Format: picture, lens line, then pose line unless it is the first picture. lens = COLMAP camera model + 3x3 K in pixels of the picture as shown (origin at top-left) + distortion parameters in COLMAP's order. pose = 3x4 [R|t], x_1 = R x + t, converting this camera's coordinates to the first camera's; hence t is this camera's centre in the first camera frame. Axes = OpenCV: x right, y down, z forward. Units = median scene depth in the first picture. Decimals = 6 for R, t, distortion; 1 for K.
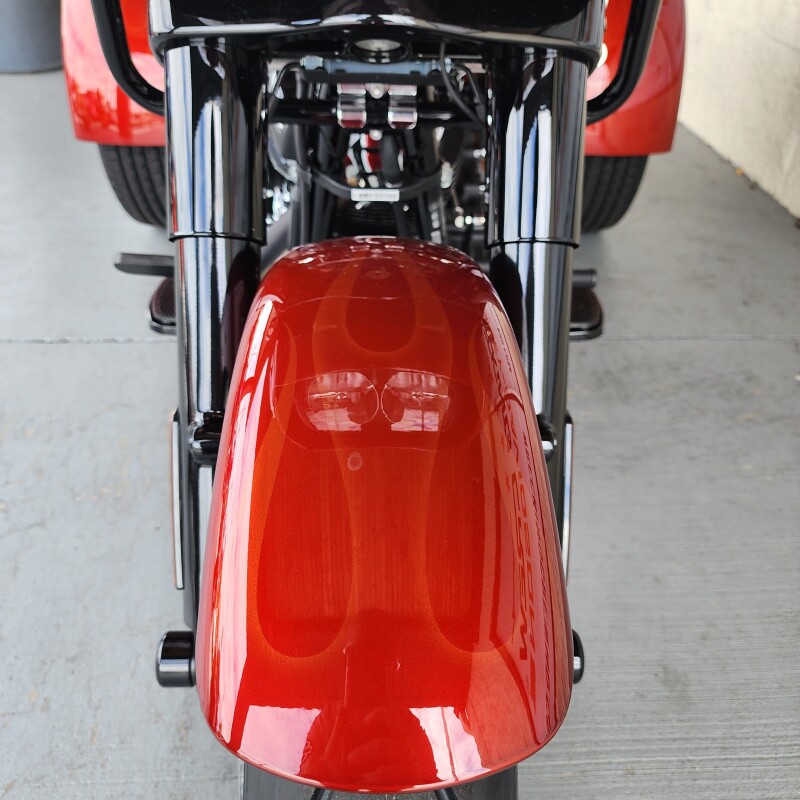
lens RADIAL K [[753.7, 0, 400.0], [0, 753.7, 400.0], [0, 0, 1]] dist [-0.000110, 0.007935]
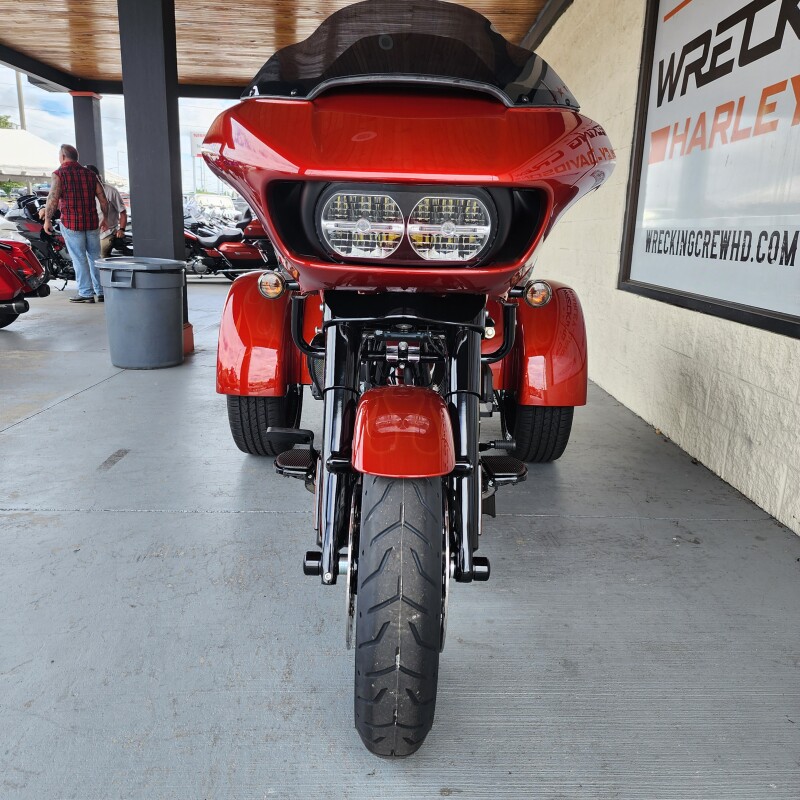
lens RADIAL K [[741.5, 0, 407.3], [0, 741.5, 384.2], [0, 0, 1]] dist [0.048208, -0.019842]
pose [[0.999799, 0.009053, -0.017891, 0.016581], [-0.015485, 0.915438, -0.402161, 0.413640], [0.012737, 0.402357, 0.915394, -0.709693]]
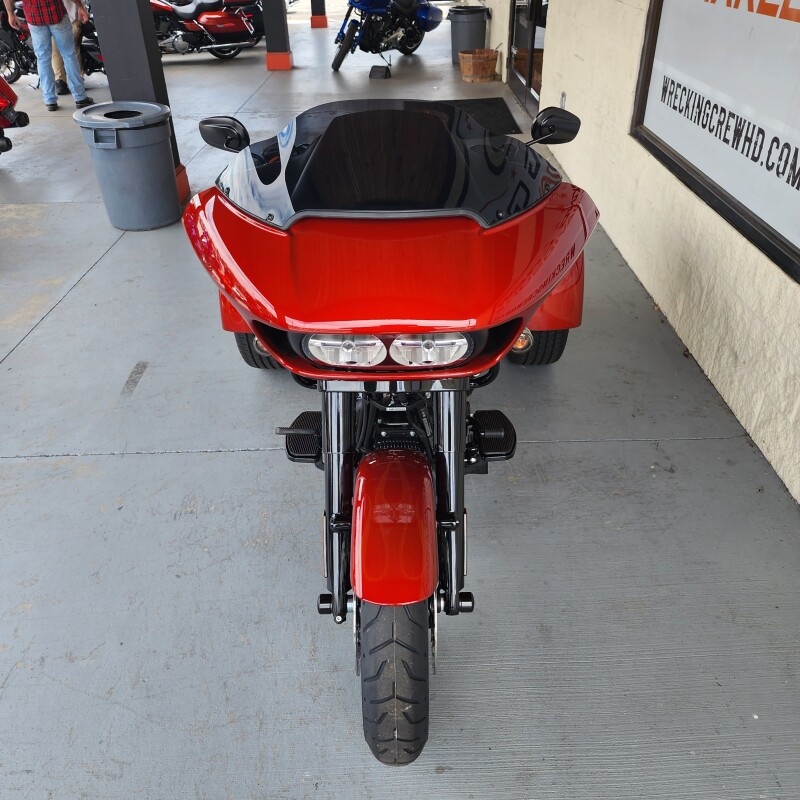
lens RADIAL K [[746.3, 0, 412.1], [0, 746.3, 388.1], [0, 0, 1]] dist [0.050189, -0.018827]
pose [[0.999164, -0.021268, -0.034925, 0.073546], [0.018740, 0.997288, -0.071171, -0.131630], [0.036344, 0.070457, 0.996853, -0.972507]]
